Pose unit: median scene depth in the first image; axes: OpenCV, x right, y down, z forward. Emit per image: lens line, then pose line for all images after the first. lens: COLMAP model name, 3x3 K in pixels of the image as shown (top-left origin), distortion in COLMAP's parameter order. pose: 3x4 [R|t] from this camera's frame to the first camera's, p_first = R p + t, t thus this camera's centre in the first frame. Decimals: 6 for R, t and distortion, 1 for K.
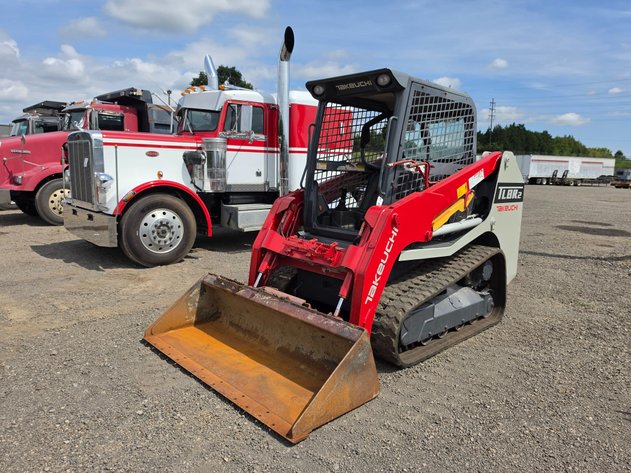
lens RADIAL K [[445.0, 0, 316.7], [0, 445.0, 237.8], [0, 0, 1]] dist [0.051636, -0.073219]
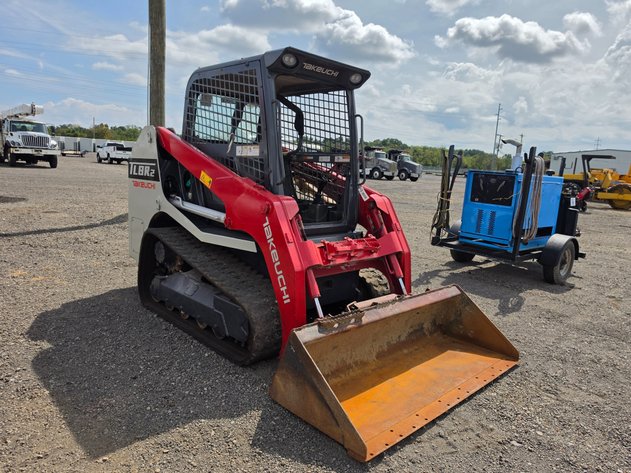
lens RADIAL K [[439.8, 0, 309.2], [0, 439.8, 238.0], [0, 0, 1]] dist [0.055233, -0.061743]
pose [[0.004608, -0.200600, 0.979662, -0.057969], [0.091086, 0.975685, 0.199357, -0.012003], [-0.995832, 0.088315, 0.022768, 0.067089]]
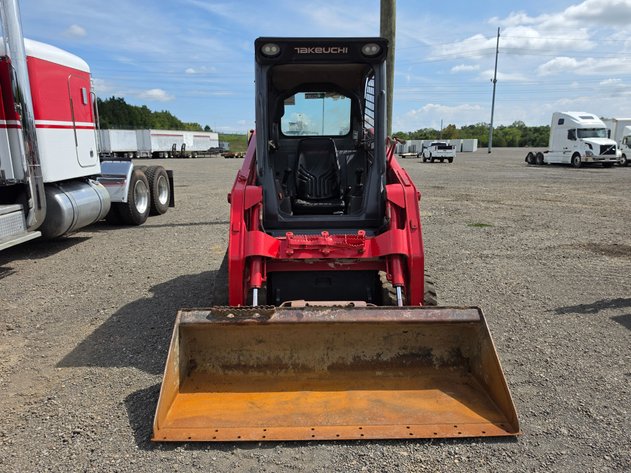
lens RADIAL K [[445.0, 0, 316.7], [0, 445.0, 237.8], [0, 0, 1]] dist [0.051636, -0.073219]
pose [[0.675245, -0.177498, 0.715919, -0.039804], [0.137954, 0.983877, 0.113816, -0.005337], [-0.724578, 0.021910, 0.688844, 0.026831]]
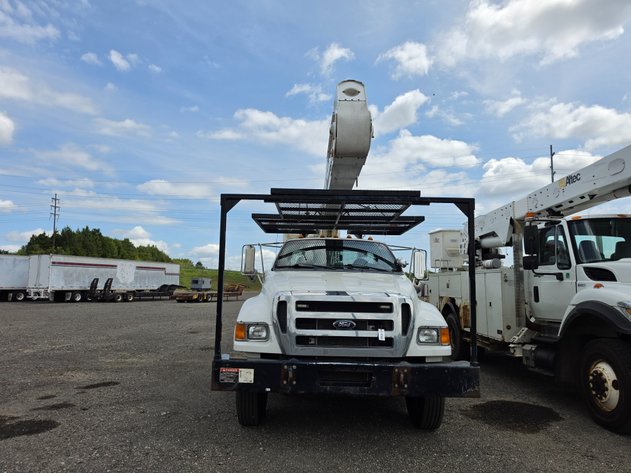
lens RADIAL K [[439.8, 0, 309.2], [0, 439.8, 238.0], [0, 0, 1]] dist [0.055233, -0.061743]
pose [[0.683472, 0.055253, 0.727883, 0.270413], [0.125224, 0.973476, -0.191479, -0.045544], [-0.719156, 0.222019, 0.658424, 0.336191]]
